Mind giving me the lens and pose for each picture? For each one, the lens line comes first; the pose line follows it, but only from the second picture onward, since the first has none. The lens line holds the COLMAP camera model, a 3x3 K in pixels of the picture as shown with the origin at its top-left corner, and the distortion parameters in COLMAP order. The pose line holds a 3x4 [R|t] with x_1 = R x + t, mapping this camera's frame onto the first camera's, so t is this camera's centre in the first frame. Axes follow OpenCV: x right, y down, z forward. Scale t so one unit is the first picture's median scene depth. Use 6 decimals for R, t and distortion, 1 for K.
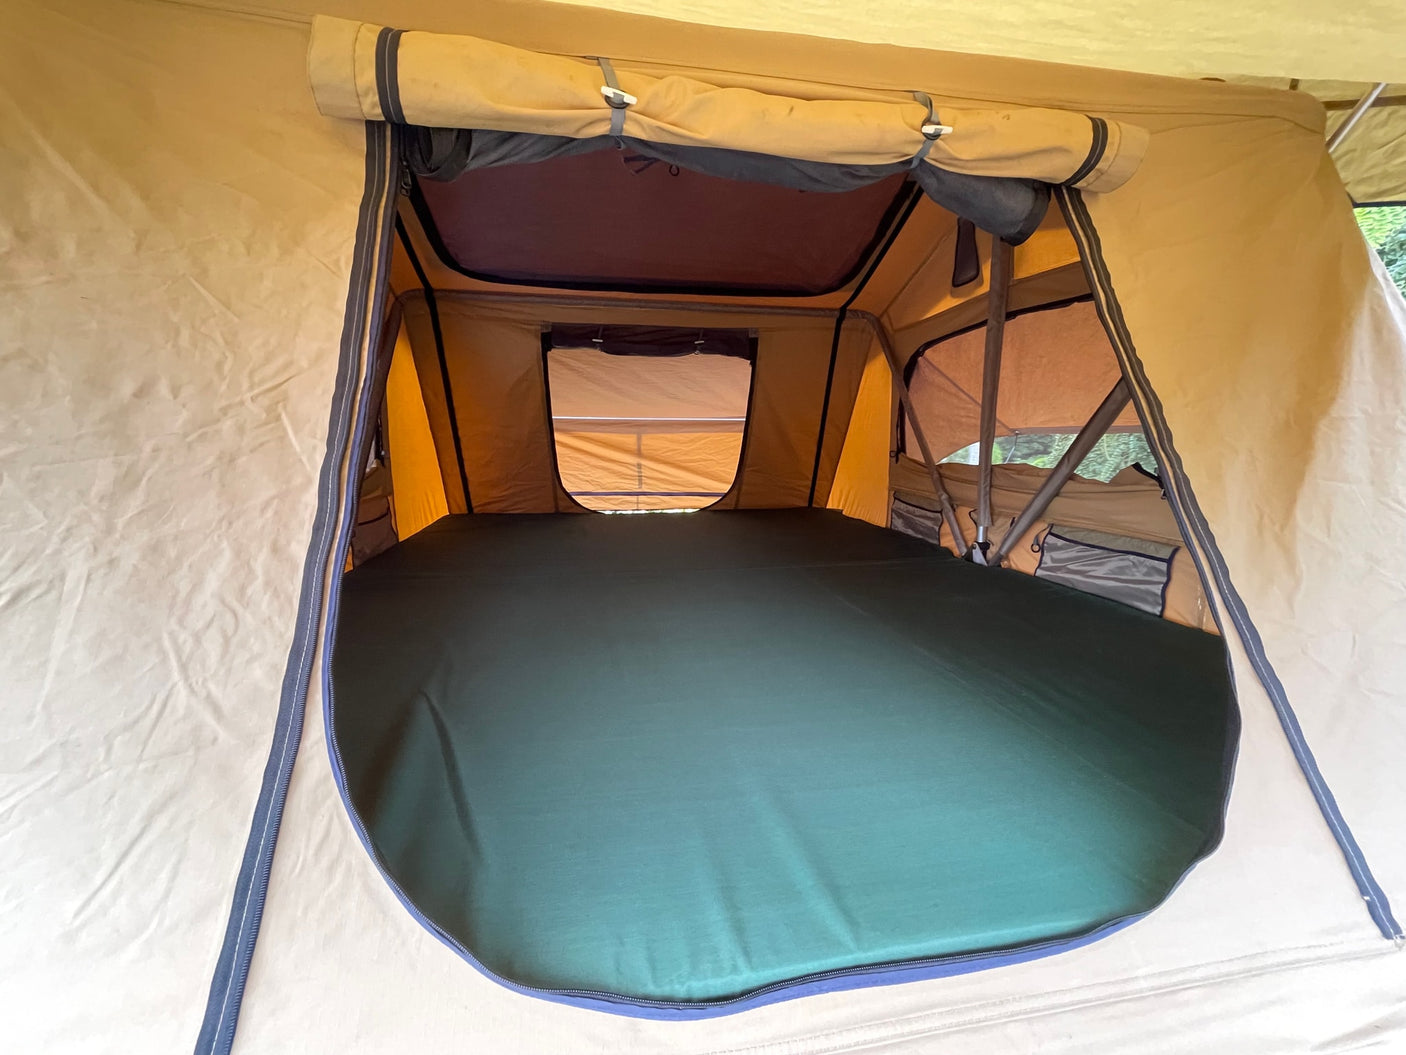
lens RADIAL K [[573.4, 0, 703.1], [0, 573.4, 523.5], [0, 0, 1]] dist [0.000113, 0.000018]
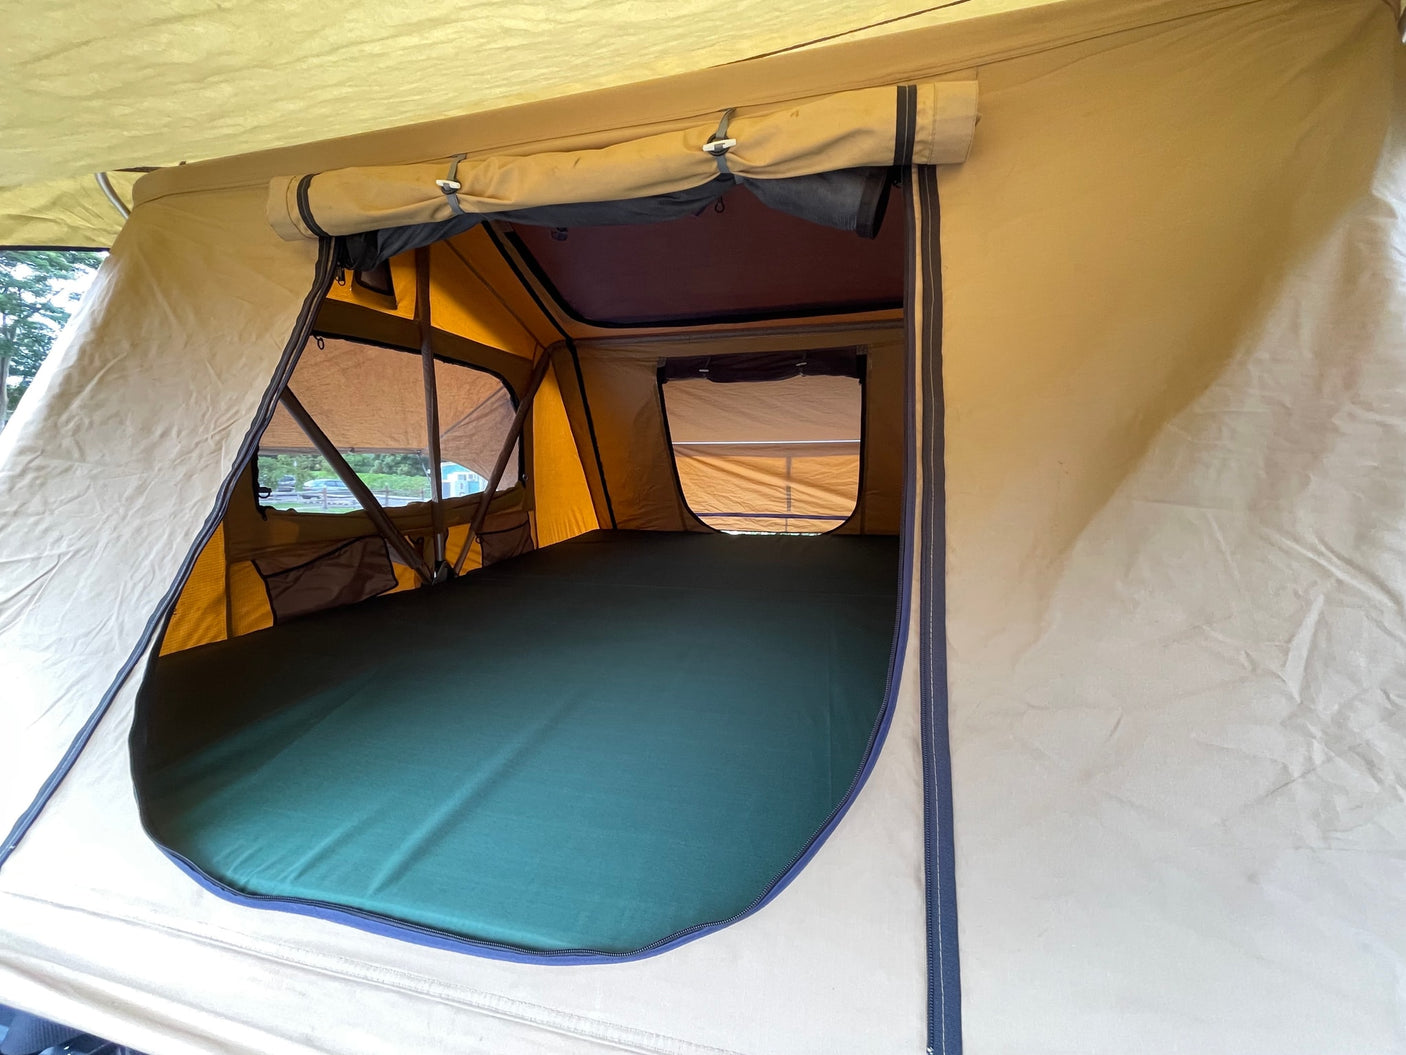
lens RADIAL K [[571.6, 0, 701.9], [0, 571.6, 524.9], [0, 0, 1]] dist [-0.001645, 0.000367]
pose [[0.915073, 0.031282, -0.402074, 0.561253], [-0.047262, 0.998435, -0.029883, 0.000657], [0.400510, 0.046348, 0.915119, 0.079137]]
